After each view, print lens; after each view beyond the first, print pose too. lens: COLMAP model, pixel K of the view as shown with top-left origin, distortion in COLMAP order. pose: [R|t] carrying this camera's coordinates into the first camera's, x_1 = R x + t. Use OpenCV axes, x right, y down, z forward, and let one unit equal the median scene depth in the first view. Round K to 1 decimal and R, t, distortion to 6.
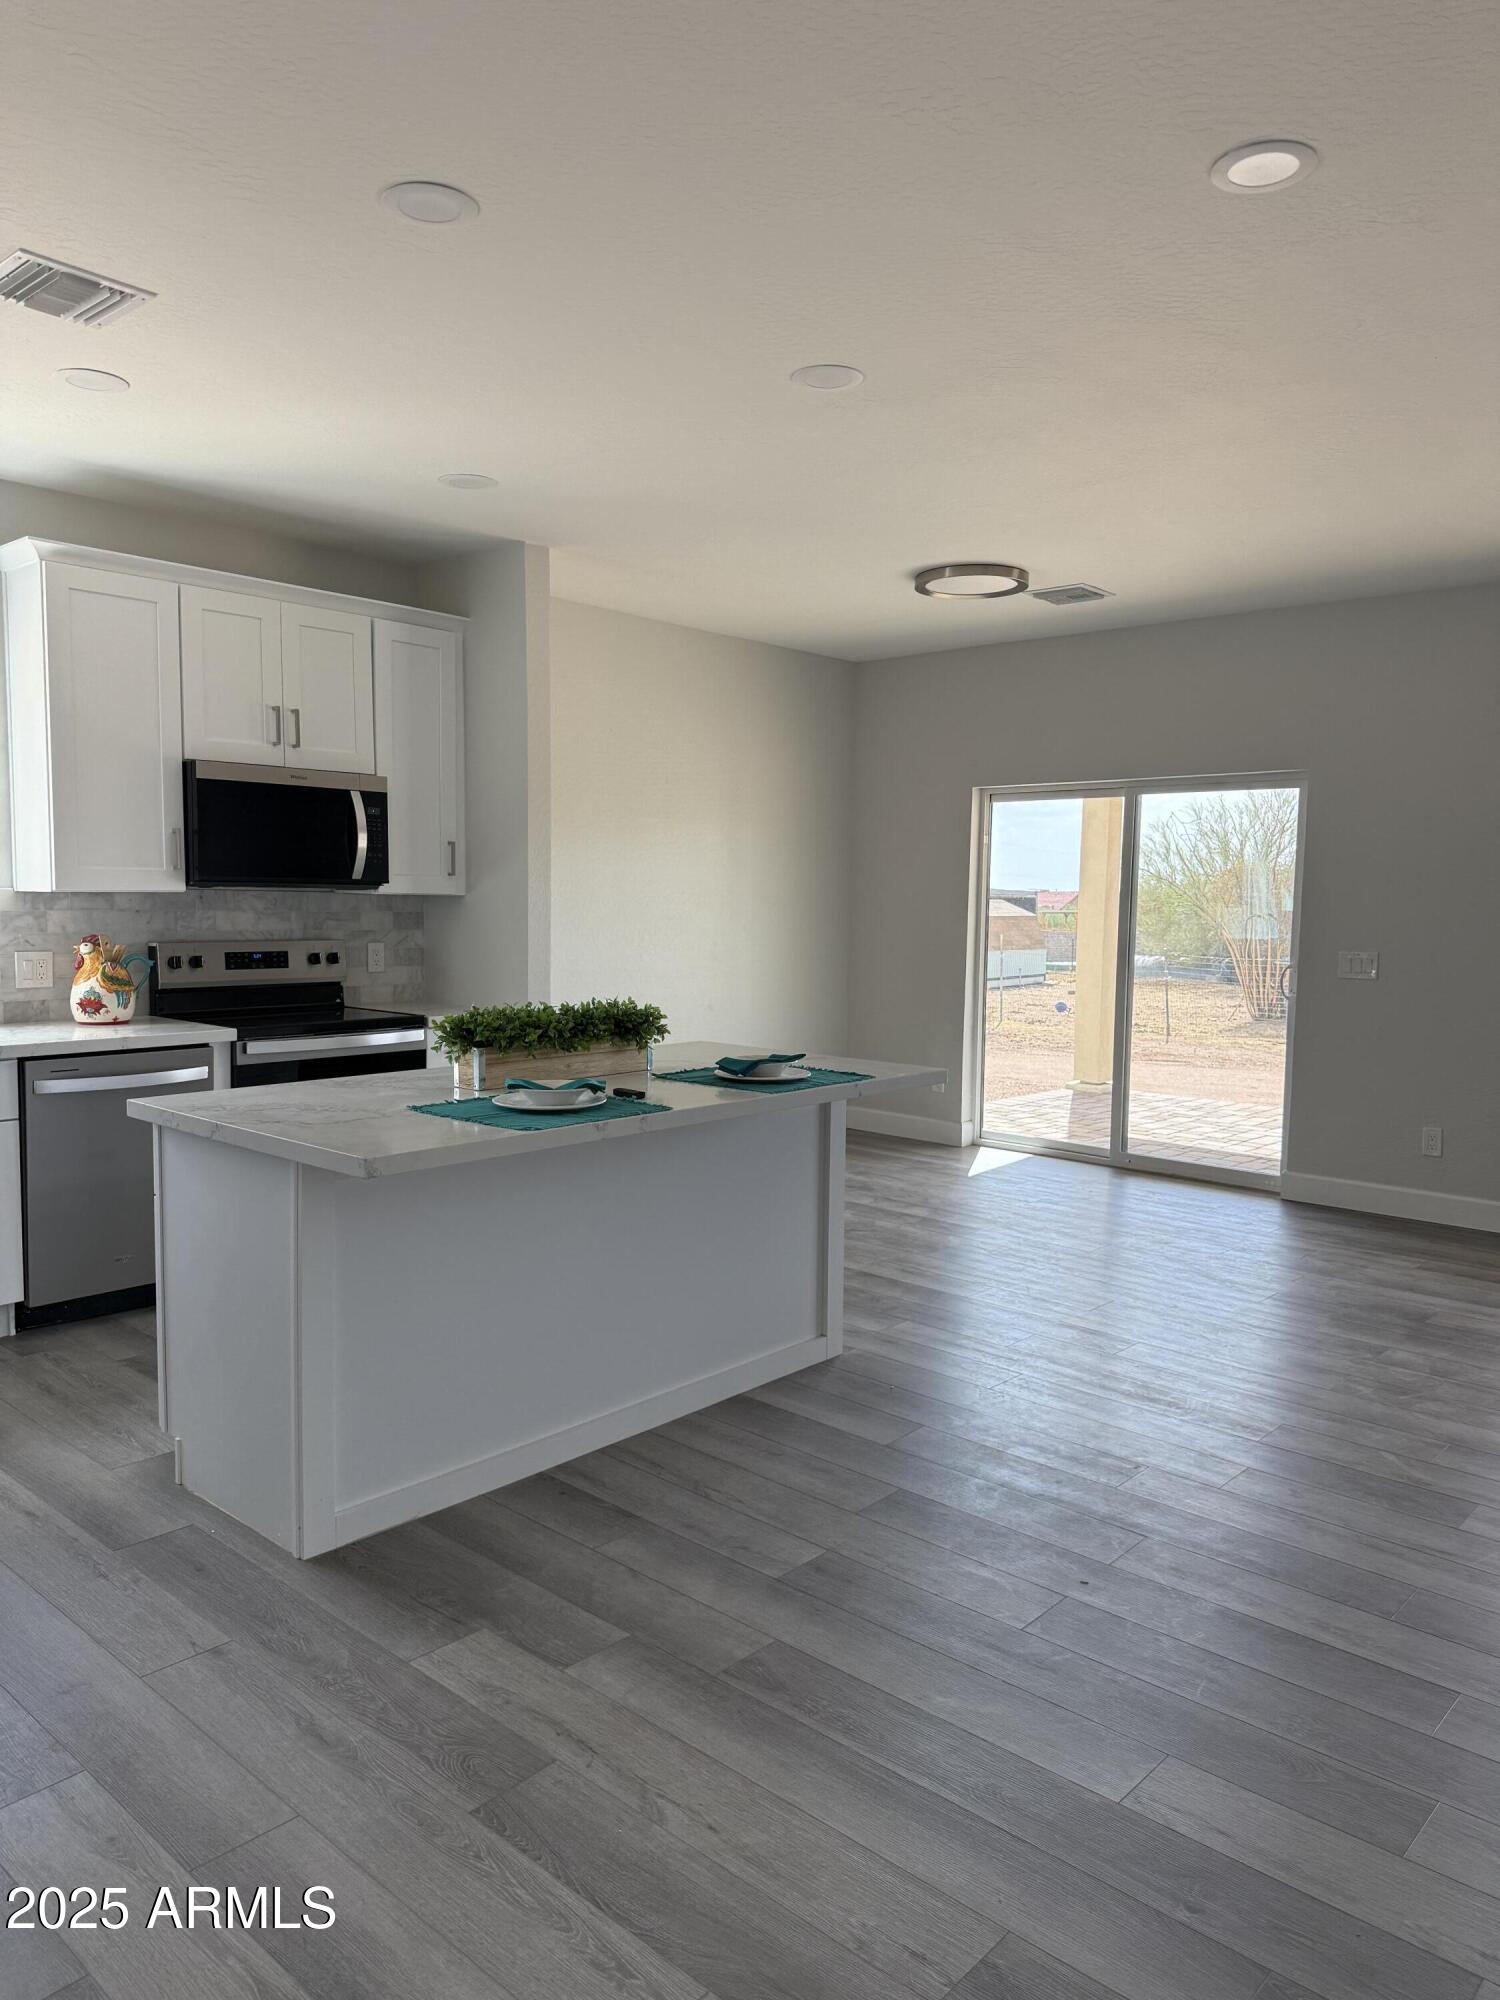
lens RADIAL K [[1397.2, 0, 750.0], [0, 1397.2, 1000.0], [0, 0, 1]] dist [0.041343, -0.053632]
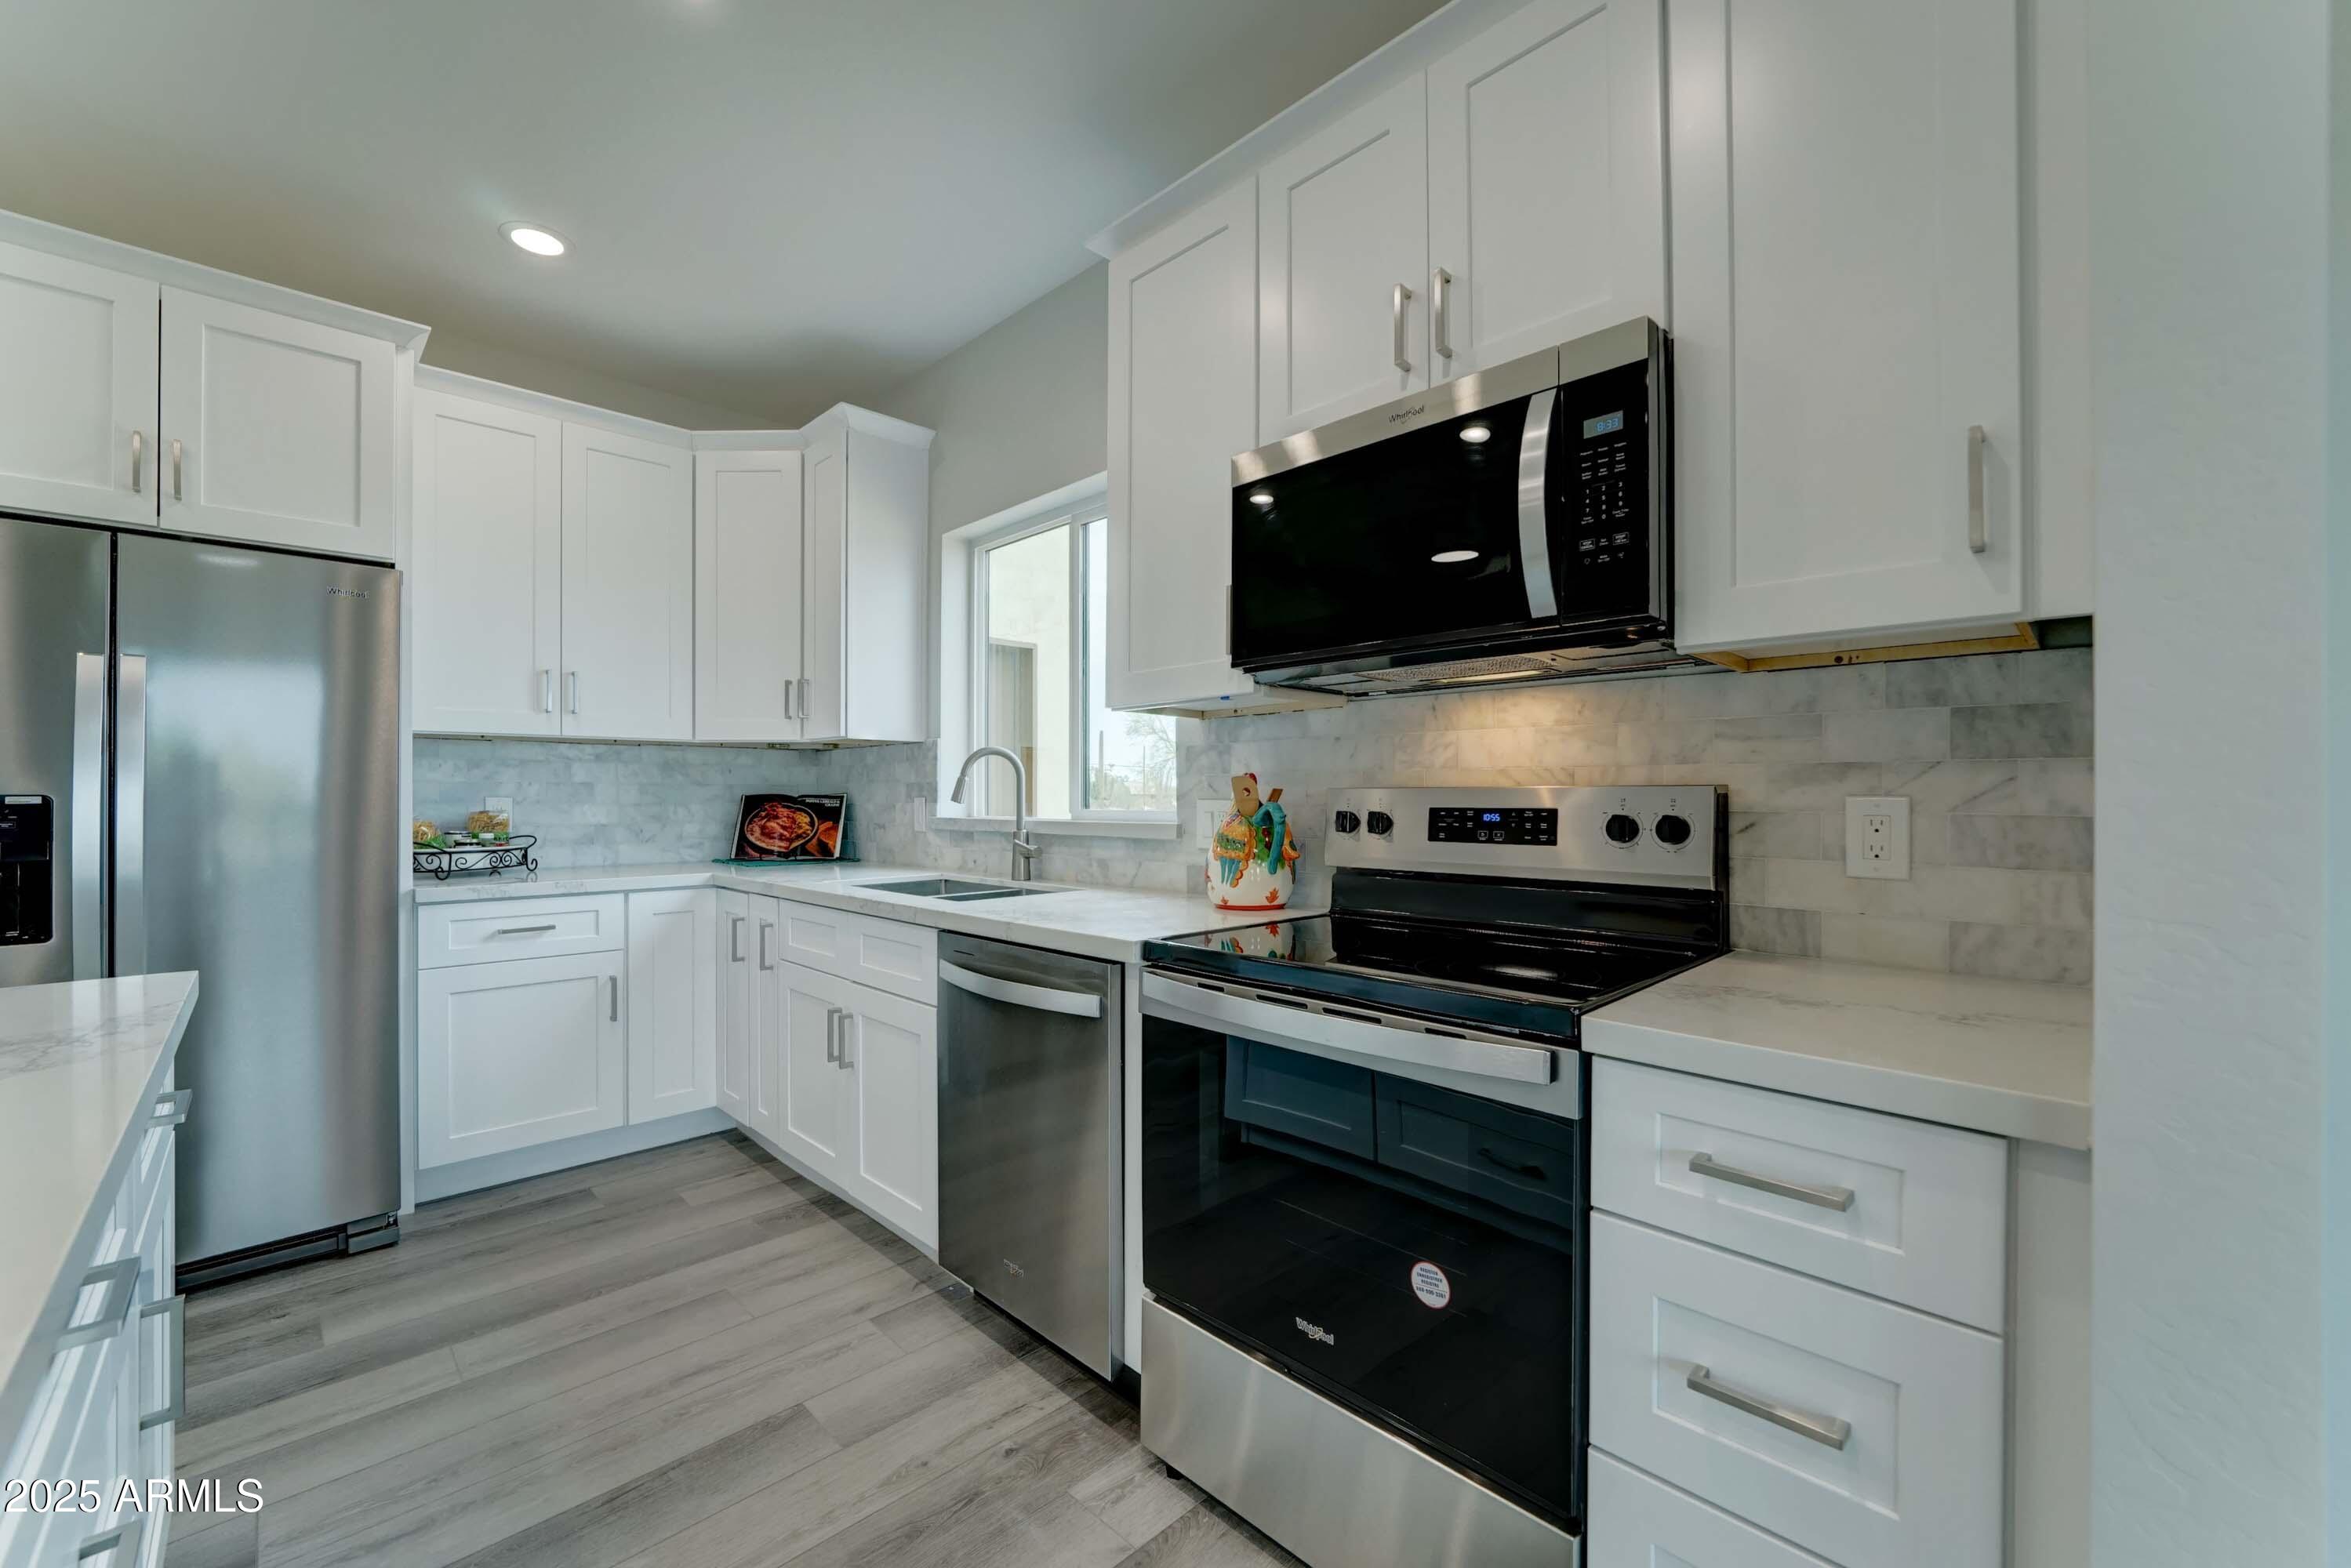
lens RADIAL K [[926.7, 0, 1166.5], [0, 926.7, 793.3], [0, 0, 1]] dist [-0.011952, -0.000142]
pose [[-0.066561, -0.017417, -0.997630, -0.032462], [-0.076780, 0.996972, -0.012283, -0.041629], [0.994824, 0.075780, -0.067697, 1.403148]]
